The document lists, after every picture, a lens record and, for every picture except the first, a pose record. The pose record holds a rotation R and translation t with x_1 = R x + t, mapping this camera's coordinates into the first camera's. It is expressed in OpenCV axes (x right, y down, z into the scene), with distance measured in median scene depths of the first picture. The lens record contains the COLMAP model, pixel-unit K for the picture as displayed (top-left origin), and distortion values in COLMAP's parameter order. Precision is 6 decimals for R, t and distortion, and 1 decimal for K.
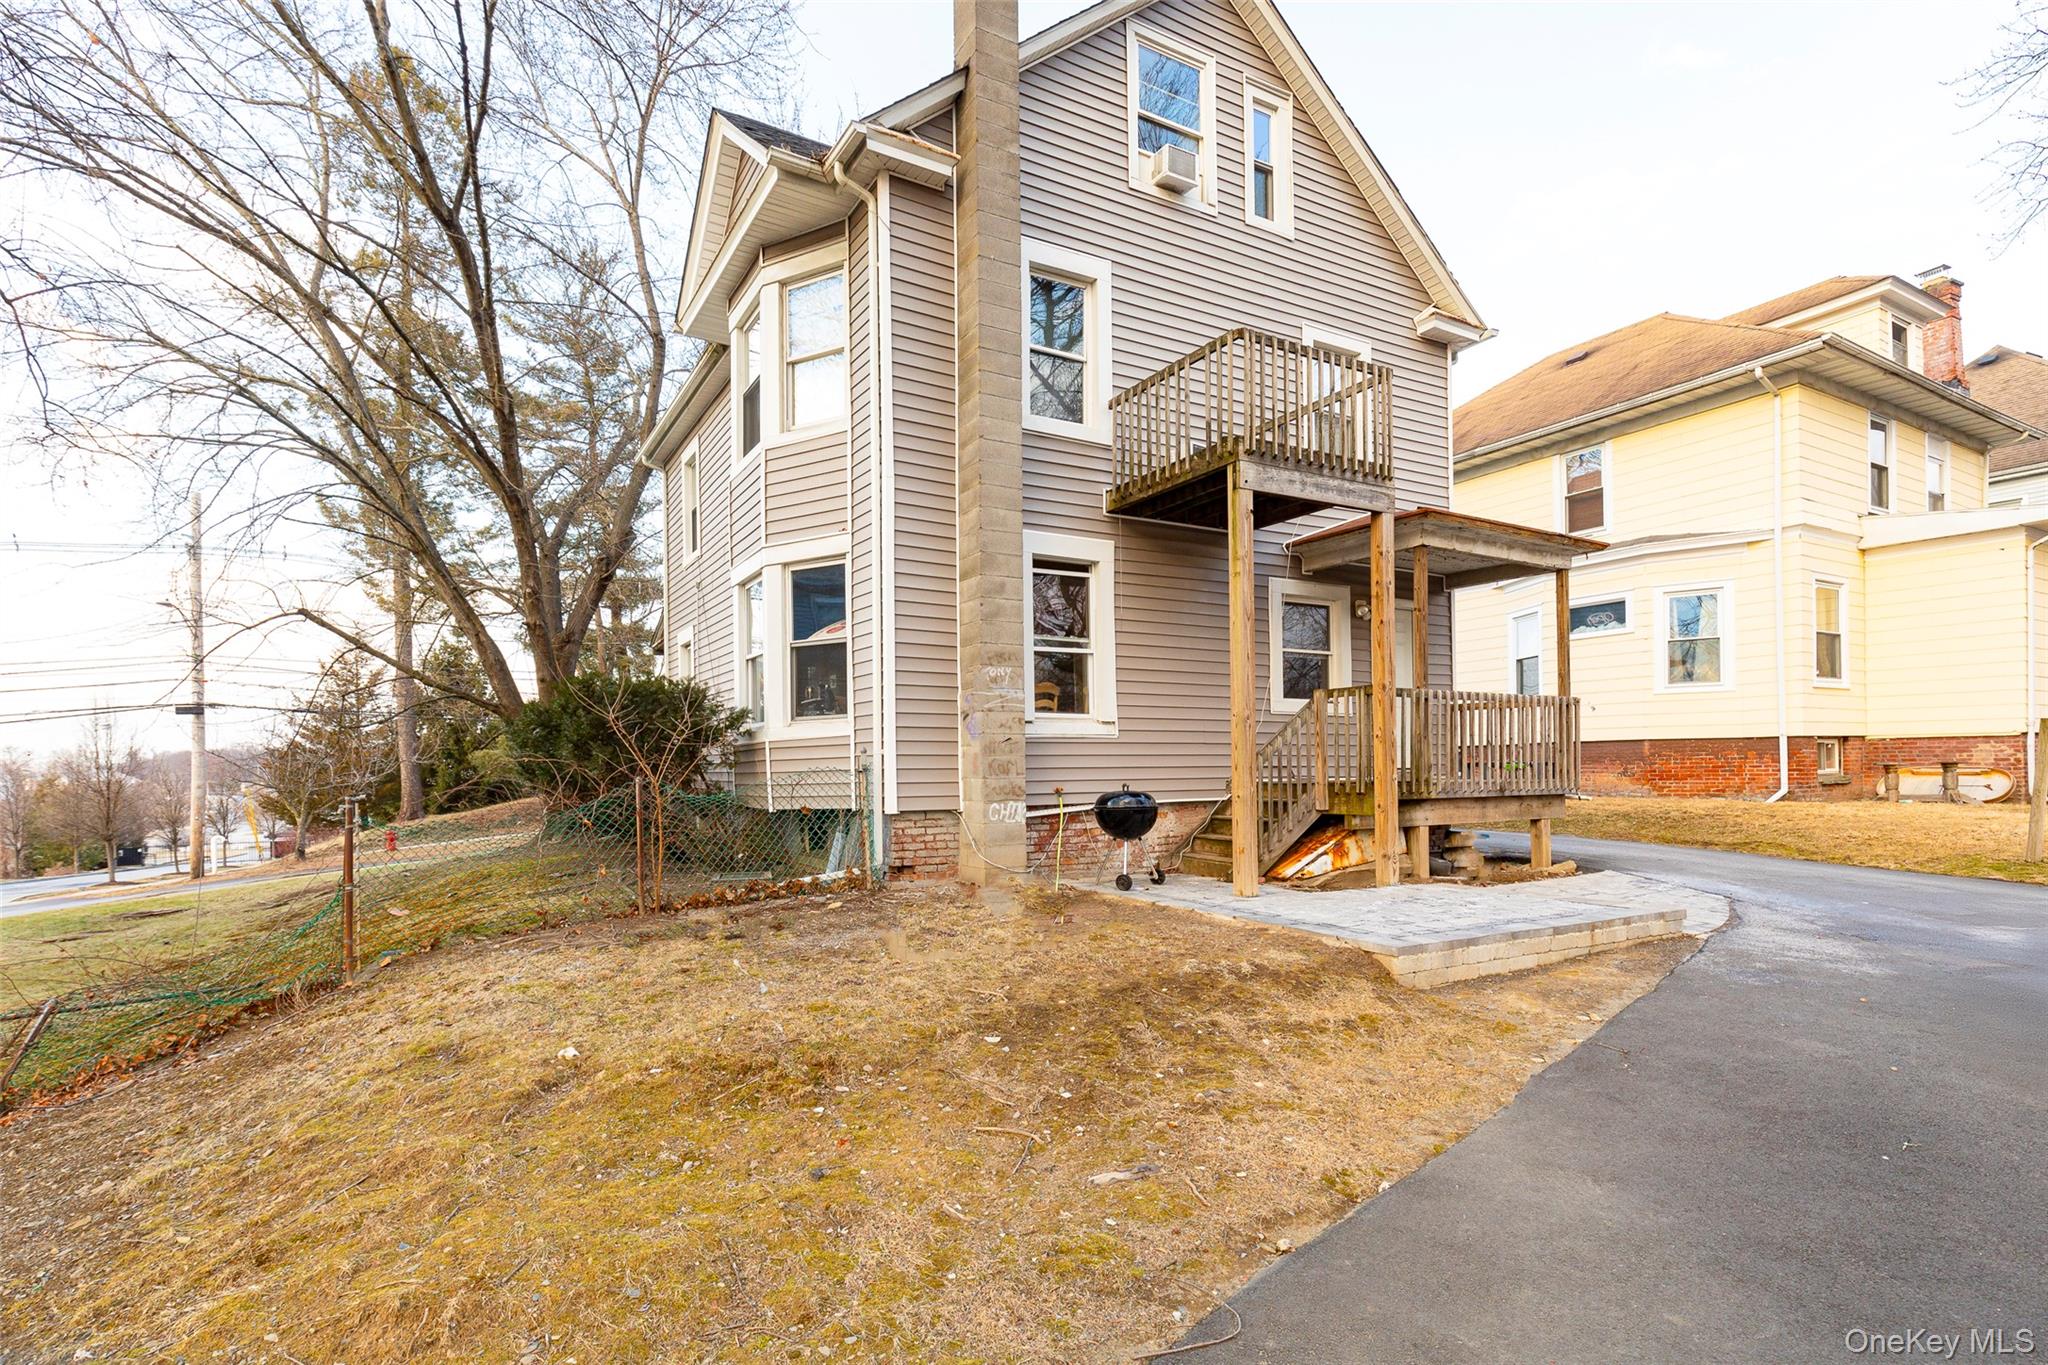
lens RADIAL K [[950.1, 0, 958.3], [0, 950.1, 760.6], [0, 0, 1]] dist [-0.001986, -0.000839]
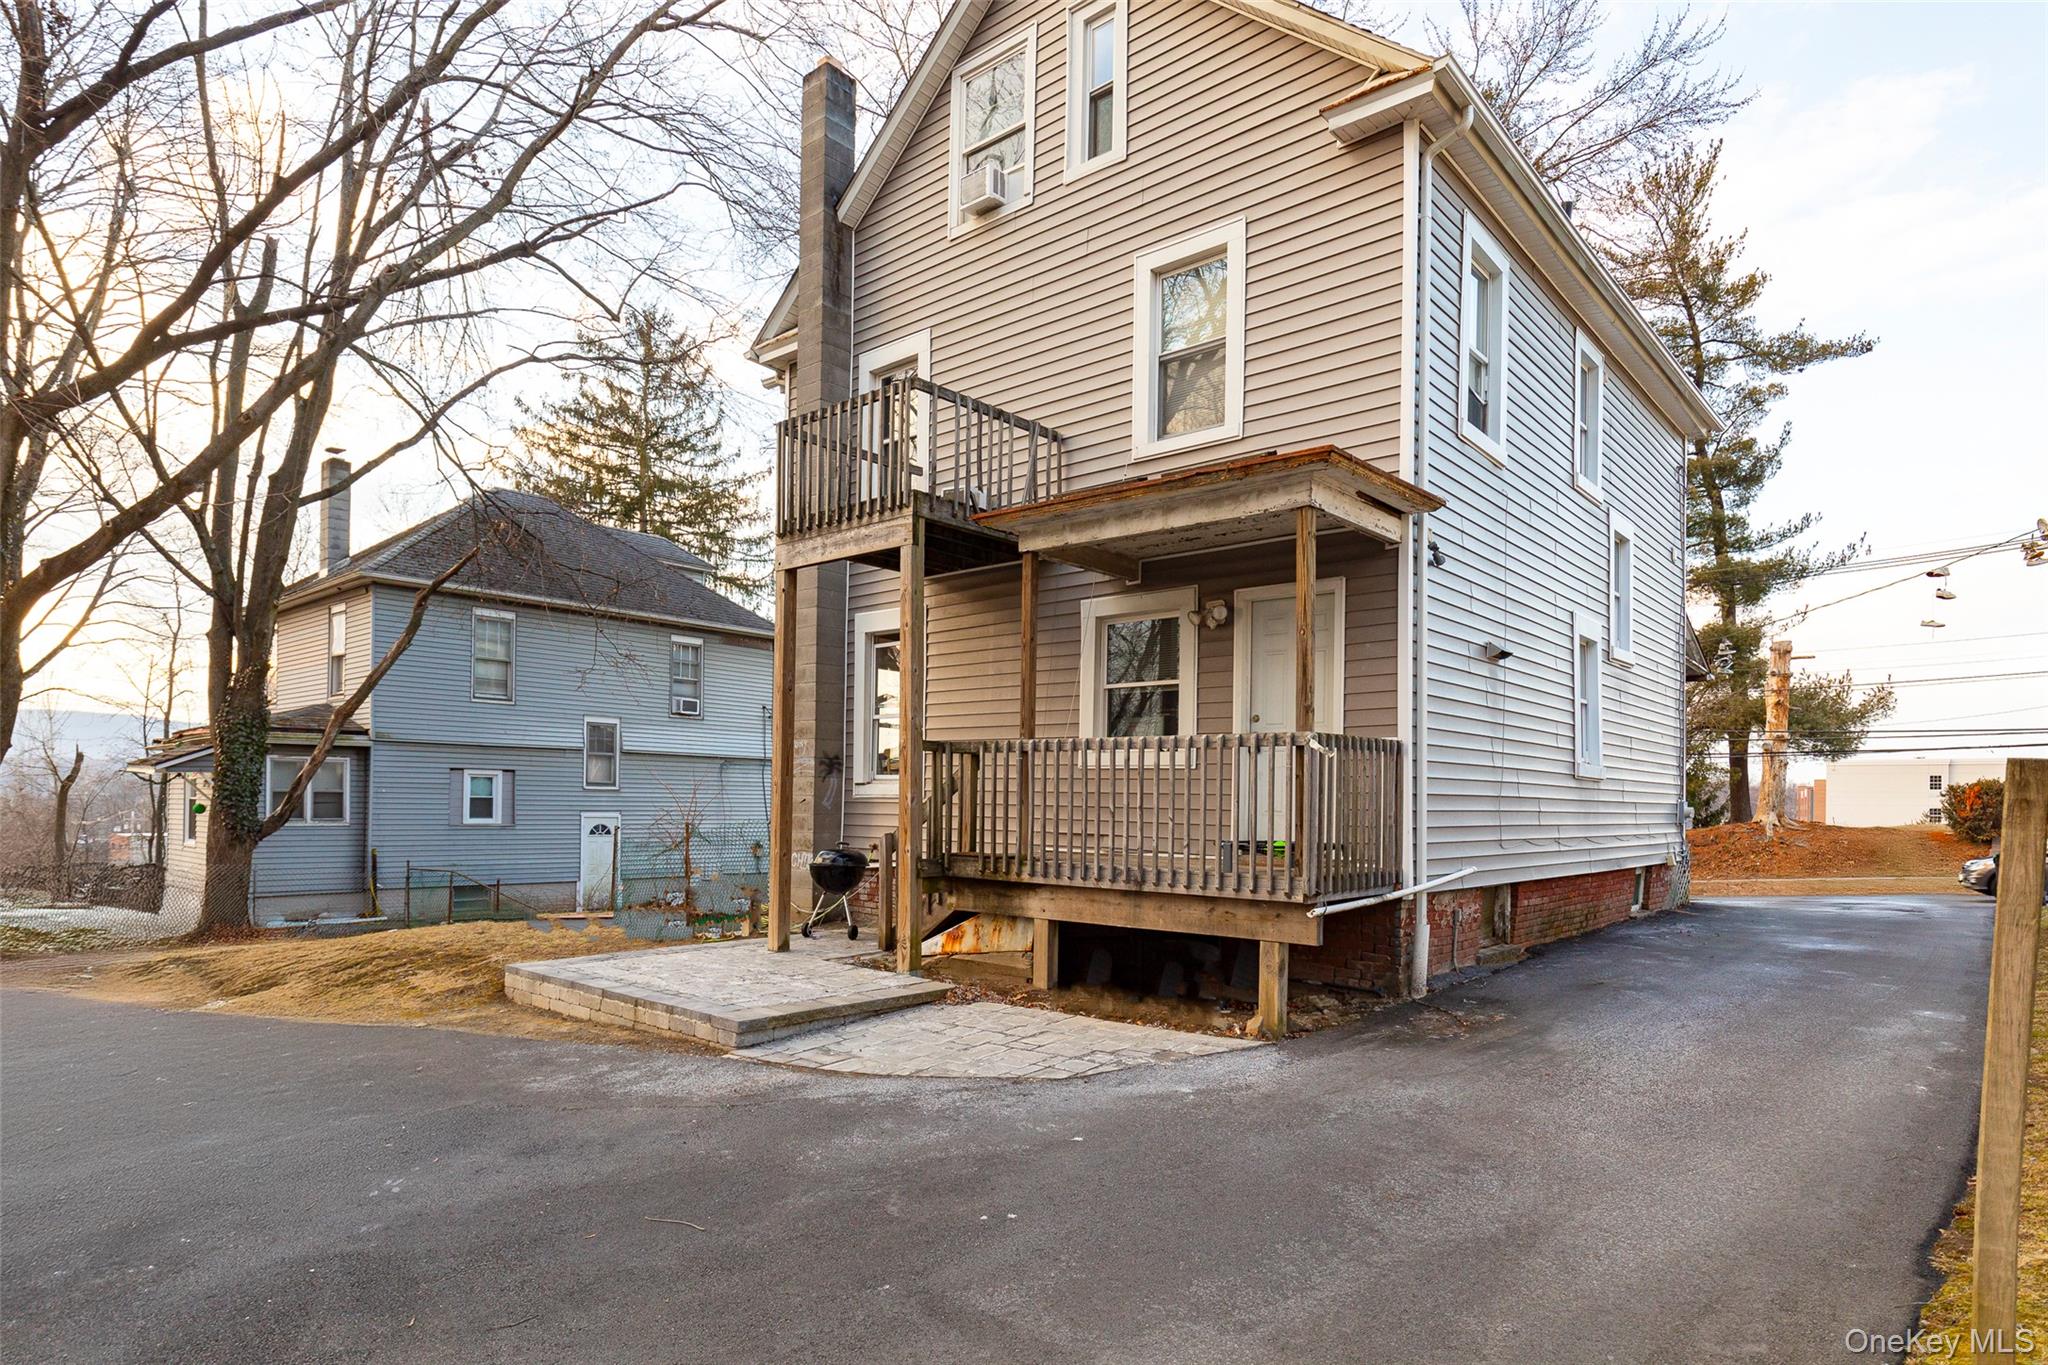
lens RADIAL K [[1143.2, 0, 1013.6], [0, 1143.2, 780.8], [0, 0, 1]] dist [-0.000800, -0.000027]
pose [[0.360441, -0.005033, -0.932769, 1.253139], [-0.008753, 0.999923, -0.008778, -0.030800], [0.932741, 0.011329, 0.360369, 0.612728]]
